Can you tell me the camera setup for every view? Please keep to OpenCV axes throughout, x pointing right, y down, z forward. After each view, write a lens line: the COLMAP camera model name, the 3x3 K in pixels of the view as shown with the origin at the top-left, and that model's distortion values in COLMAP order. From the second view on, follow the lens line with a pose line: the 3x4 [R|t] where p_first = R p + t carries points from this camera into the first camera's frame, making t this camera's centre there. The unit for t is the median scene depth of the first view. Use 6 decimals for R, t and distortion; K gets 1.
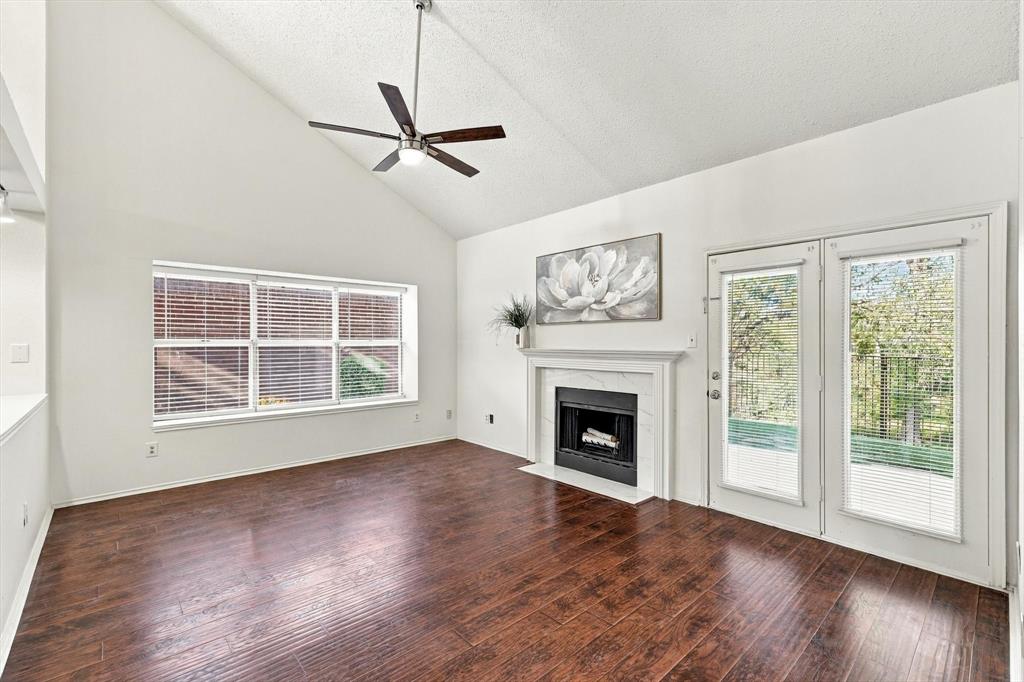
lens RADIAL K [[447.4, 0, 512.0], [0, 447.4, 341.3], [0, 0, 1]] dist [-0.002527, 0.001659]
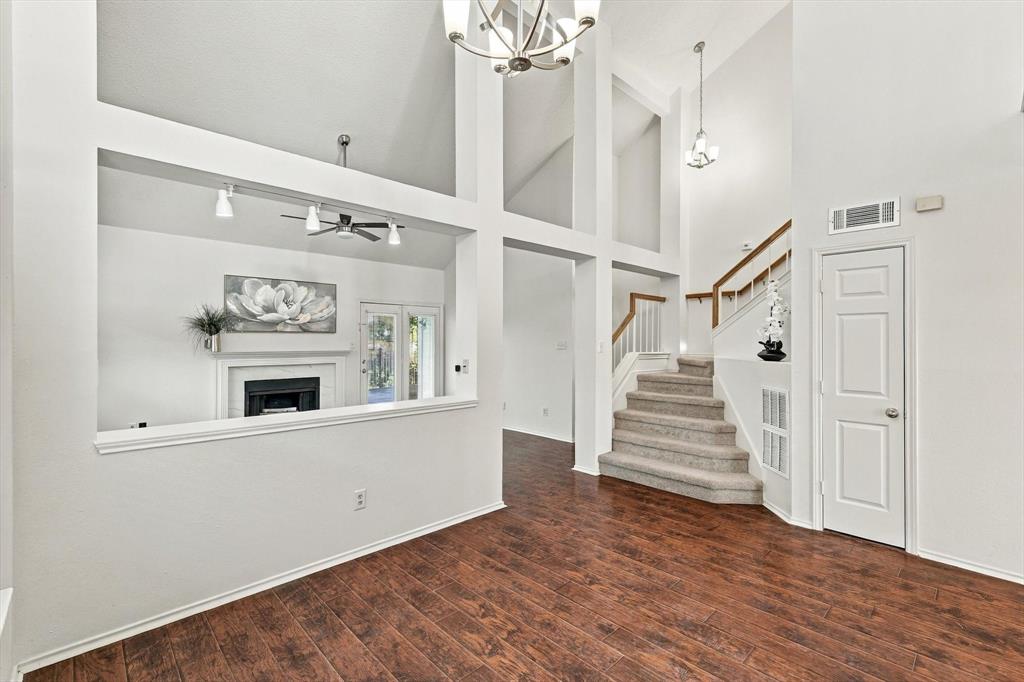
lens RADIAL K [[447.4, 0, 512.0], [0, 447.4, 338.8], [0, 0, 1]] dist [-0.002527, 0.001659]
pose [[-0.034792, 0.001813, 0.999393, -1.308316], [-0.006127, 0.999979, -0.002027, -0.022726], [-0.999376, -0.006194, -0.034780, 0.312820]]
